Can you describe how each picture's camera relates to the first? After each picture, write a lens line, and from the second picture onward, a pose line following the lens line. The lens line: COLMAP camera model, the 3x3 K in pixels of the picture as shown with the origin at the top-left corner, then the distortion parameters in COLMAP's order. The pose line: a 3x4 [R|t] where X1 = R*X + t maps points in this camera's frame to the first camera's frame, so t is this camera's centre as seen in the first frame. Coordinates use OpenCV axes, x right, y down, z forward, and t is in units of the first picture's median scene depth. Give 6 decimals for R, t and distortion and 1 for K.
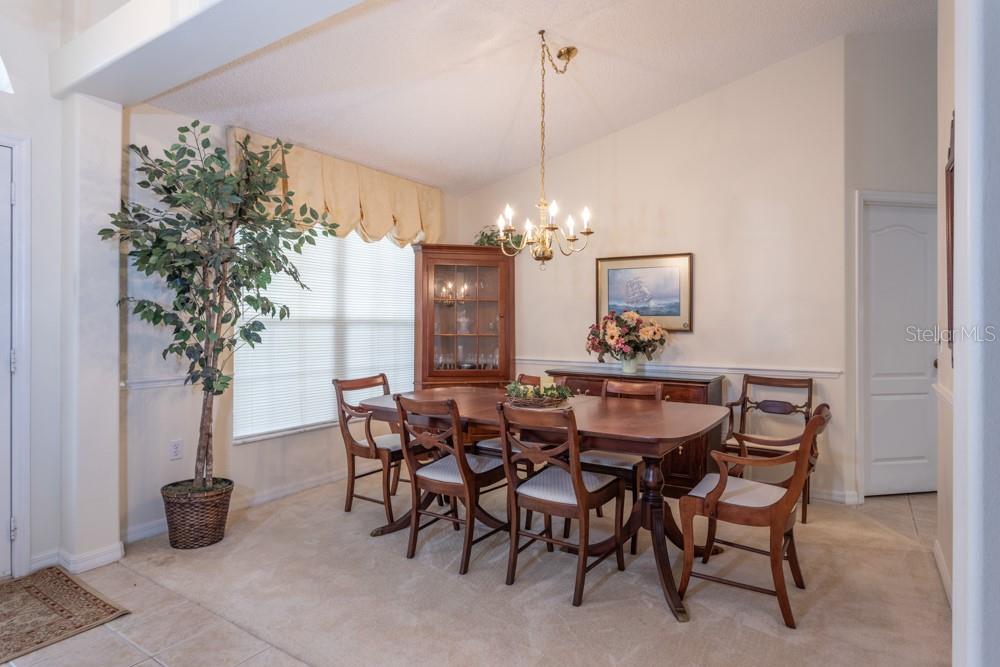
lens RADIAL K [[560.3, 0, 501.8], [0, 560.3, 326.8], [0, 0, 1]] dist [-0.007423, 0.004151]
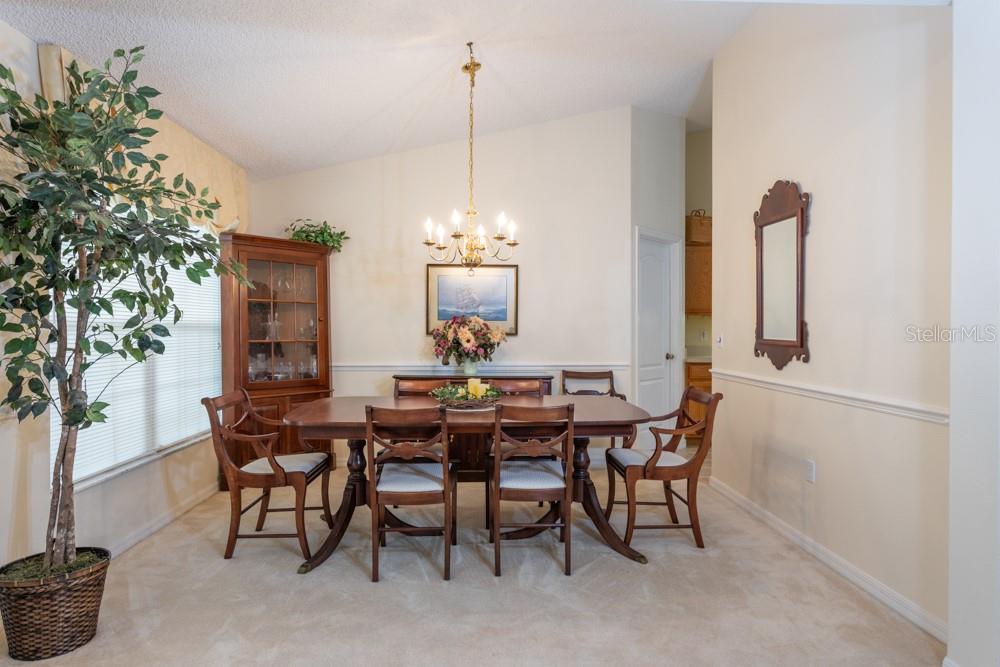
lens RADIAL K [[560.3, 0, 540.2], [0, 560.3, 340.7], [0, 0, 1]] dist [-0.007423, 0.004151]
pose [[0.808268, -0.014712, 0.588632, -0.397113], [0.004099, 0.999804, 0.019359, -0.001769], [-0.588801, -0.013234, 0.808170, 0.079804]]
